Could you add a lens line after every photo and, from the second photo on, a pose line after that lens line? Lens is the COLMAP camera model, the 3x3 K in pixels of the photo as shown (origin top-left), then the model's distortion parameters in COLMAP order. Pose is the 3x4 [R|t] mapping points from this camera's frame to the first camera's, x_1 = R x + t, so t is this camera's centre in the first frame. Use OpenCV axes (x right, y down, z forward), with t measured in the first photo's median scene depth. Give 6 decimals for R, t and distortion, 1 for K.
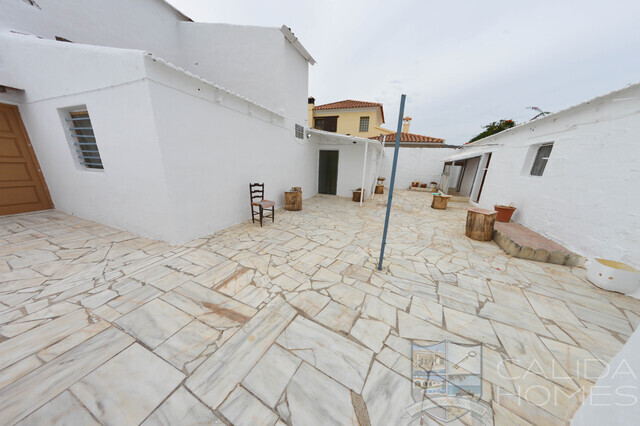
lens RADIAL K [[182.3, 0, 320.0], [0, 182.3, 213.0], [0, 0, 1]] dist [-0.030350, 0.005920]
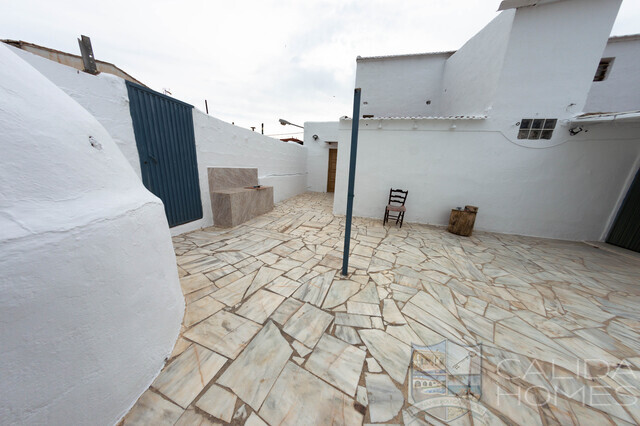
lens RADIAL K [[182.3, 0, 320.0], [0, 182.3, 213.0], [0, 0, 1]] dist [-0.030350, 0.005920]
pose [[0.101434, 0.199799, -0.974572, 1.161823], [-0.304211, 0.938930, 0.160830, -0.096163], [0.947189, 0.280162, 0.156021, 0.652561]]
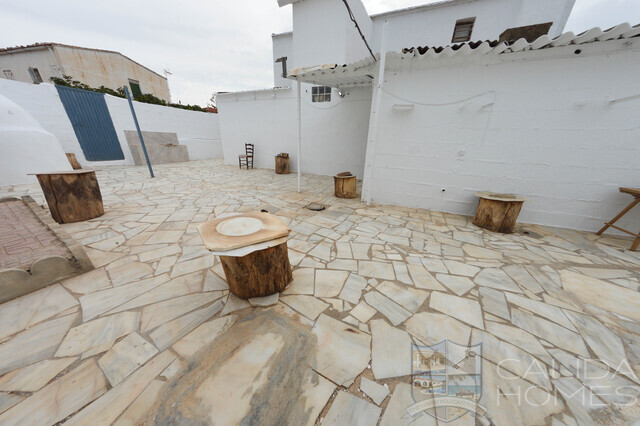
lens RADIAL K [[182.3, 0, 320.0], [0, 182.3, 213.0], [0, 0, 1]] dist [-0.030350, 0.005920]
pose [[-0.041381, 0.324731, -0.944901, 2.224785], [-0.297866, 0.898698, 0.321898, -0.511147], [0.953710, 0.294774, 0.059537, 2.744098]]
